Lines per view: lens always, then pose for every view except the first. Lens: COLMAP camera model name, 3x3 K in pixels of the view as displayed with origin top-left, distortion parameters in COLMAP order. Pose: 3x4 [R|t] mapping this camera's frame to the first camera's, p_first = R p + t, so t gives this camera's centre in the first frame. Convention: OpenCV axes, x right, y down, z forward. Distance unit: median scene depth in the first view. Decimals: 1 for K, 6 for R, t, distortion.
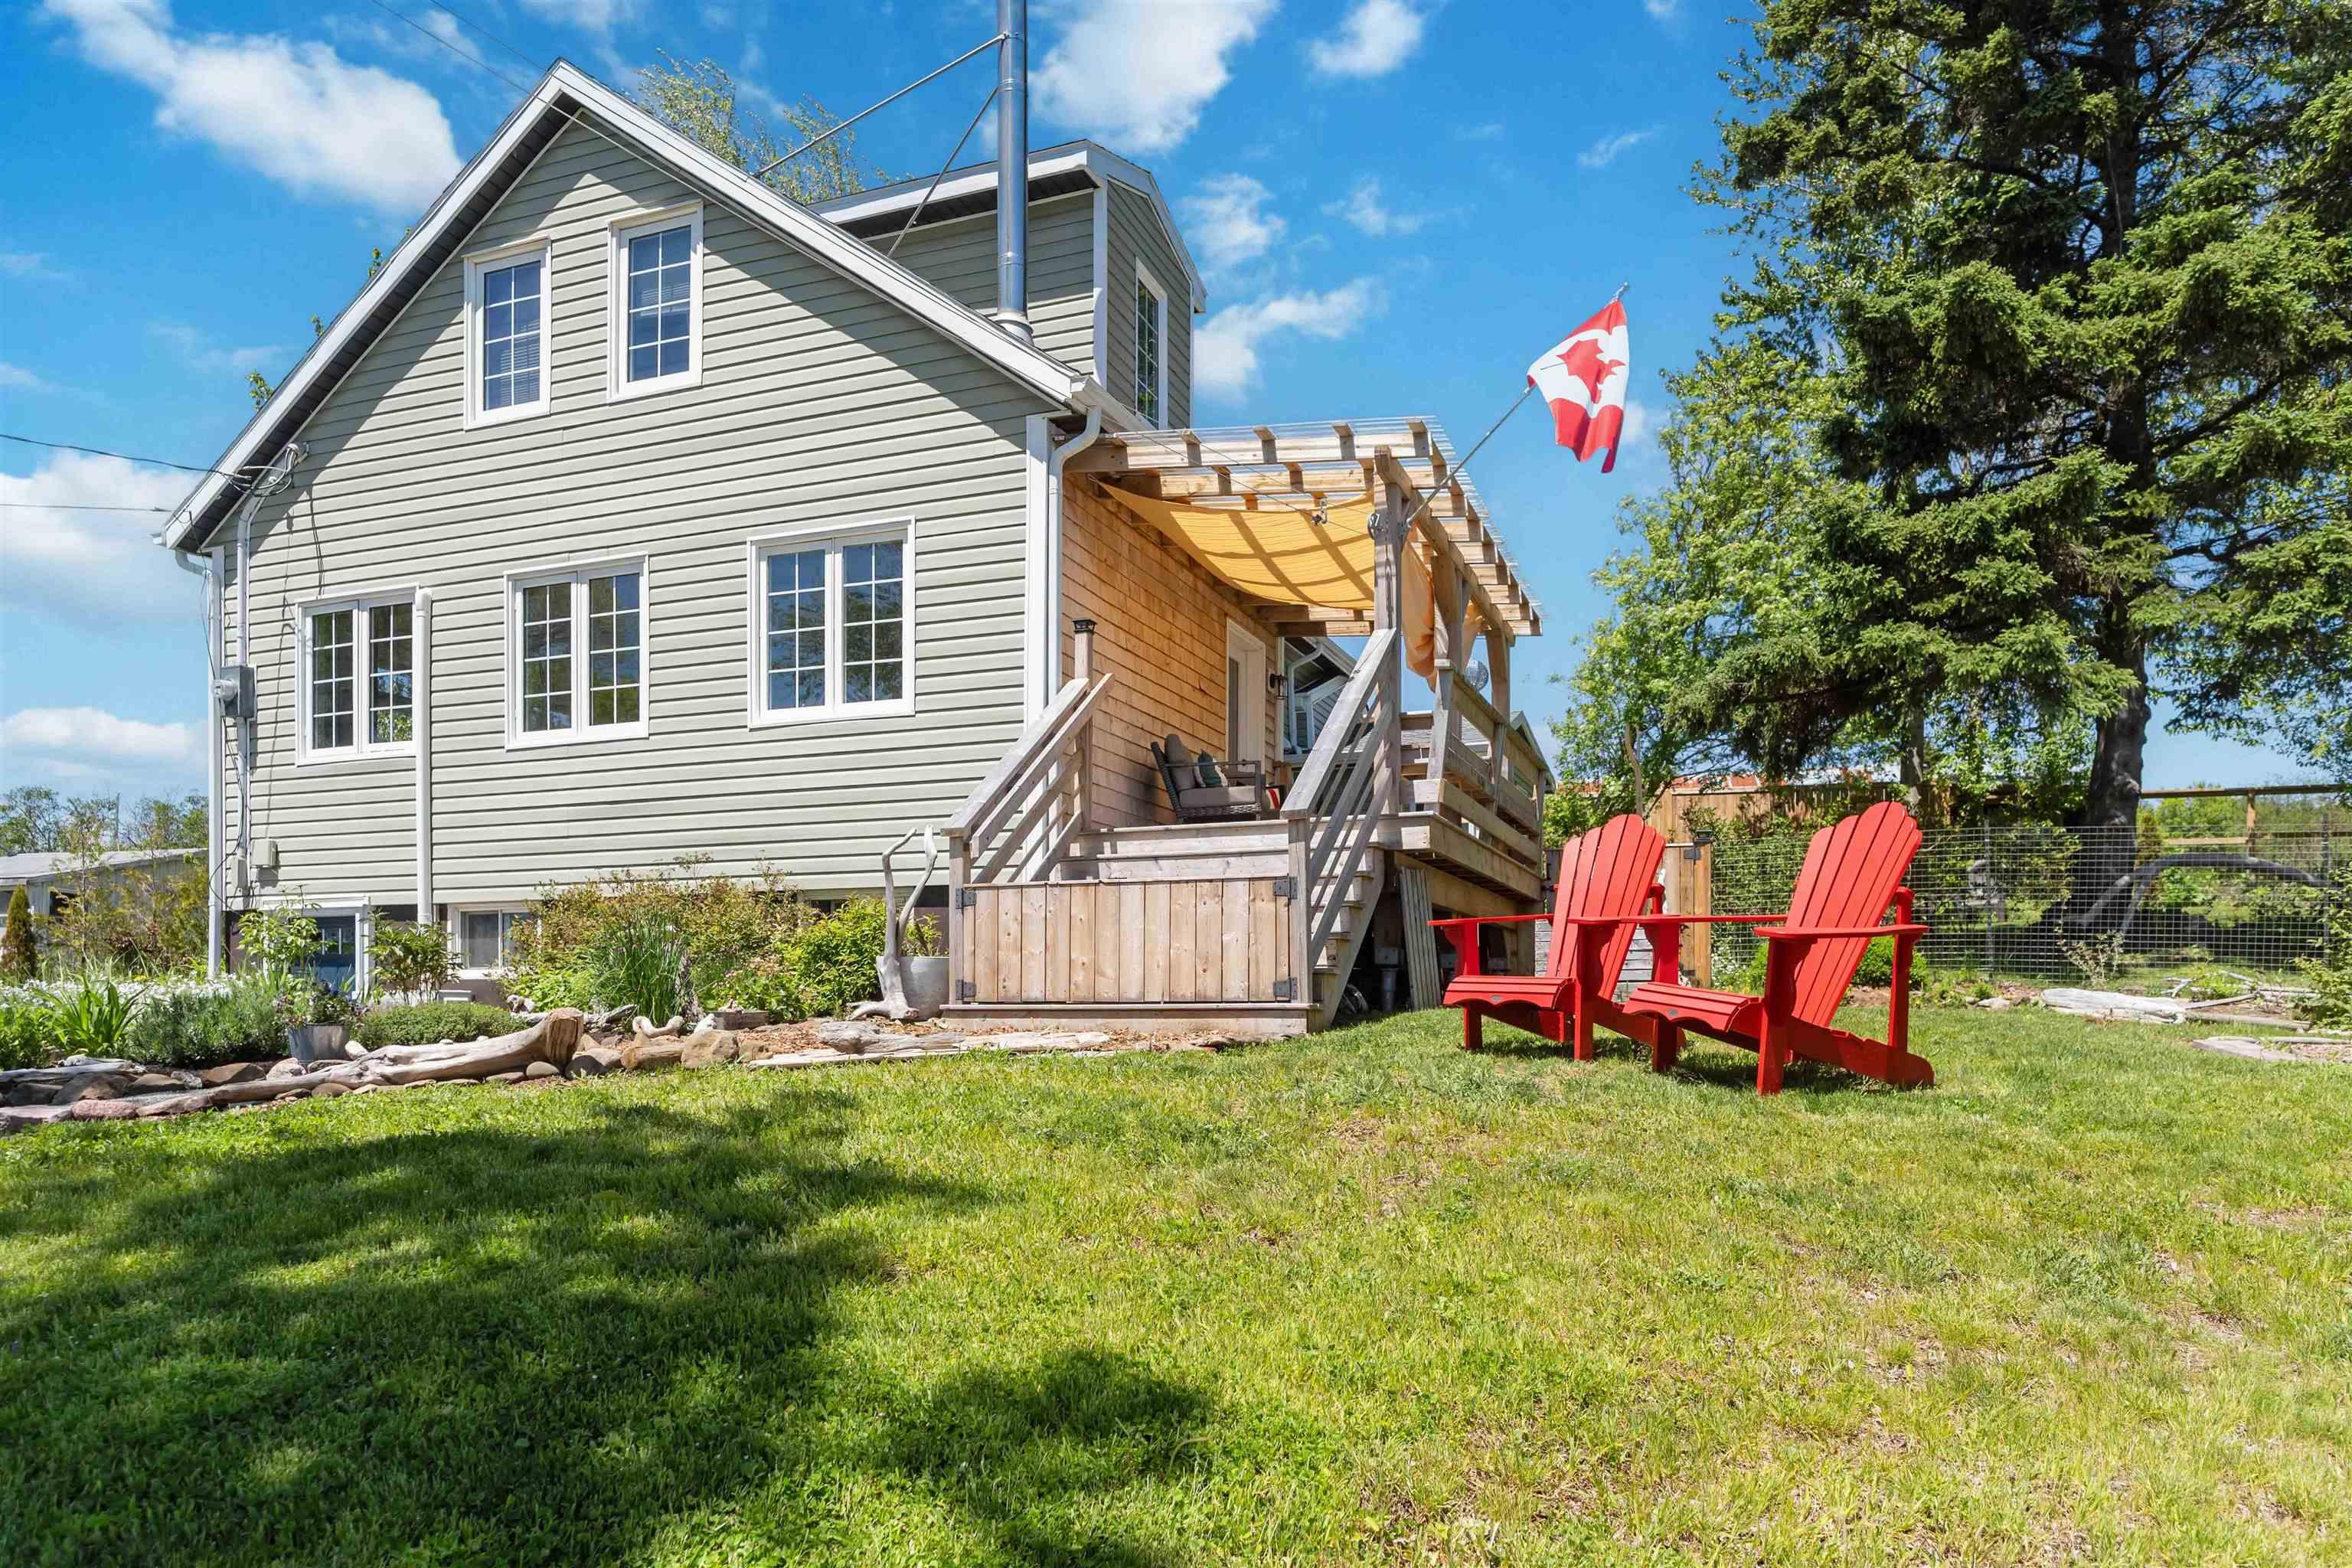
lens RADIAL K [[1497.5, 0, 1171.6], [0, 1497.5, 964.6], [0, 0, 1]] dist [-0.001742, 0.001315]
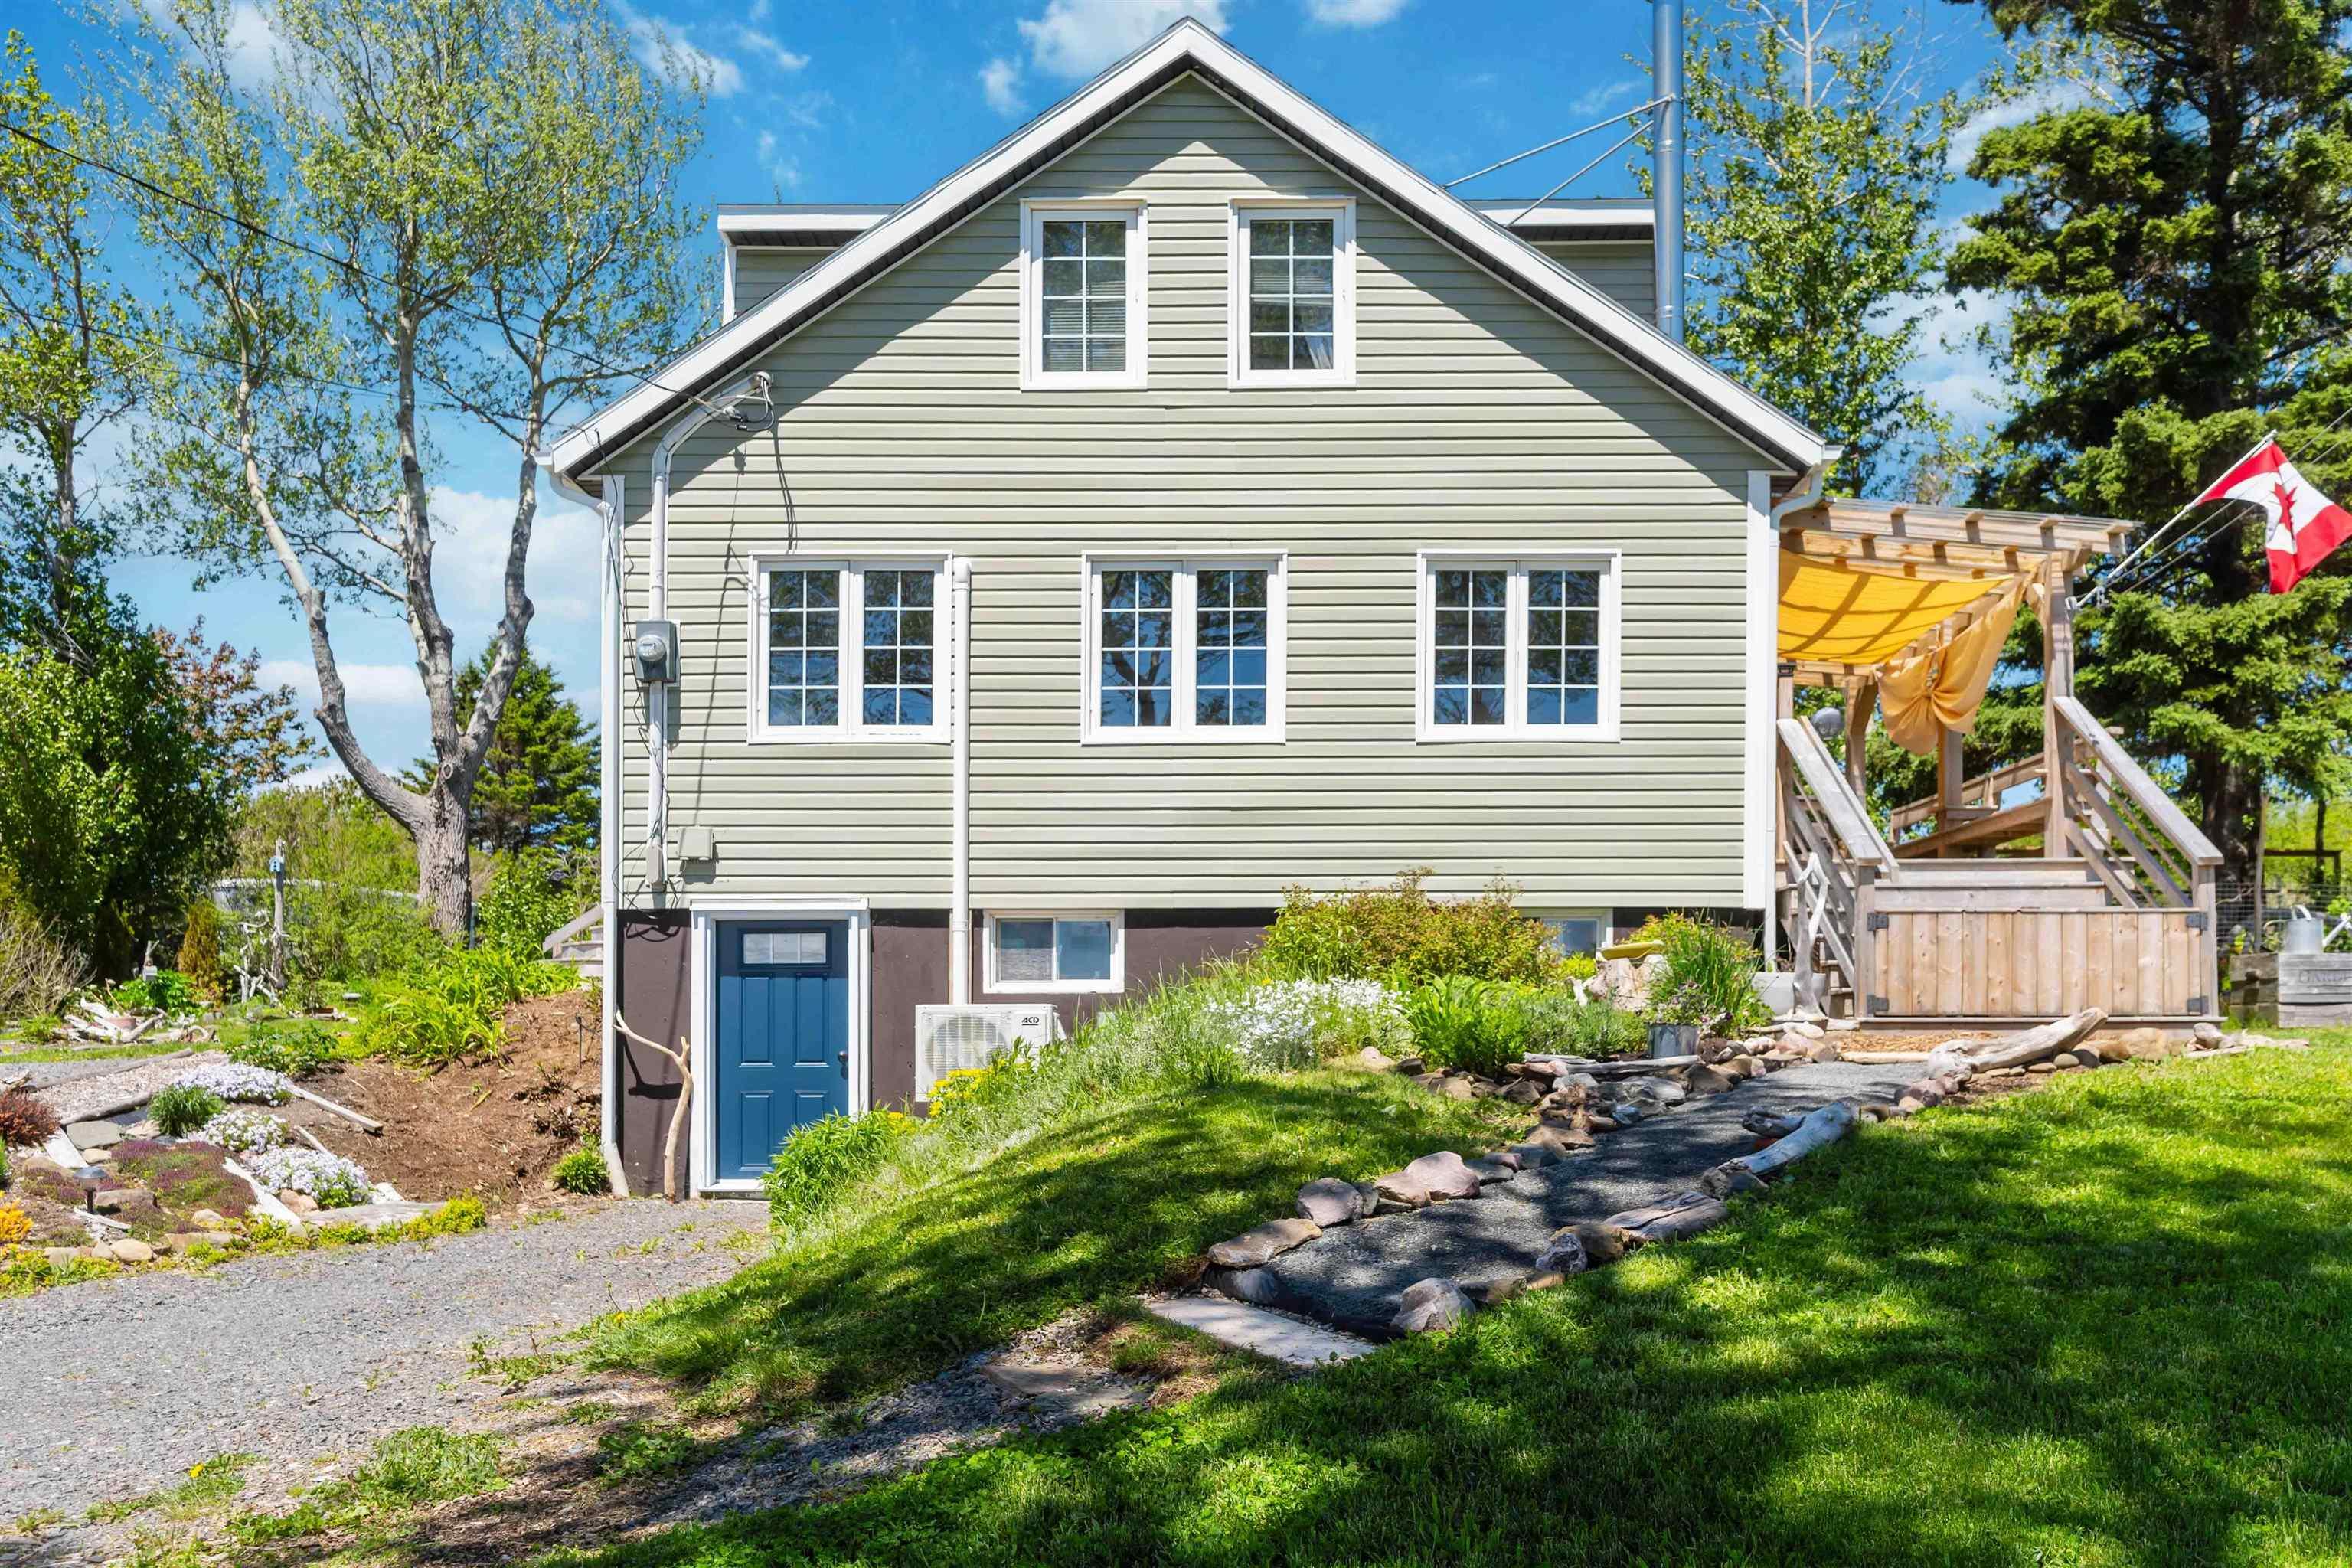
lens RADIAL K [[1749.2, 0, 1174.9], [0, 1749.2, 983.6], [0, 0, 1]] dist [0.007573, 0.006723]
pose [[0.942924, 0.015461, 0.332650, -0.762976], [-0.011366, 0.999834, -0.014251, 0.018632], [-0.332815, 0.009657, 0.942943, -0.032696]]
